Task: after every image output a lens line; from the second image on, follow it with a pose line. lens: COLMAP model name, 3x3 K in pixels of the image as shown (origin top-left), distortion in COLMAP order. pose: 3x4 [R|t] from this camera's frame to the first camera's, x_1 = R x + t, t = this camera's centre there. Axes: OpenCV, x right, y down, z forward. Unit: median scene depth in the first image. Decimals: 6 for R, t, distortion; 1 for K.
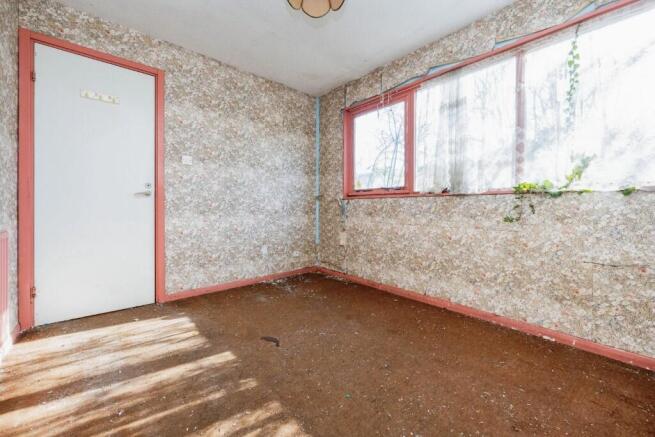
lens RADIAL K [[258.2, 0, 326.2], [0, 258.2, 209.0], [0, 0, 1]] dist [-0.003765, -0.000427]
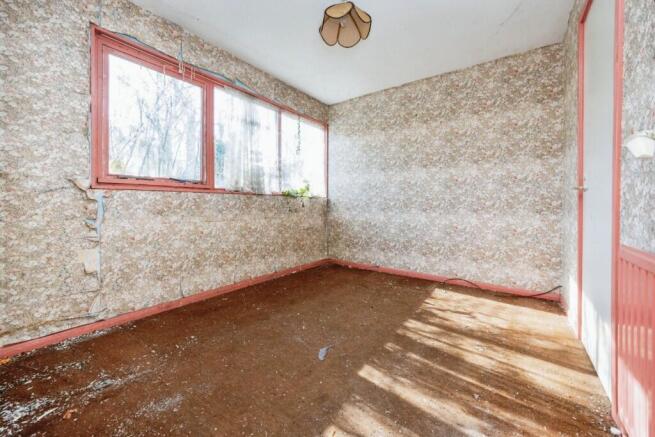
lens RADIAL K [[258.2, 0, 333.2], [0, 258.2, 205.2], [0, 0, 1]] dist [-0.003765, -0.000427]
pose [[-0.224720, -0.008707, 0.974385, -0.783258], [-0.002911, 0.999962, 0.008264, -0.010764], [-0.974419, -0.000980, -0.224736, 0.838363]]
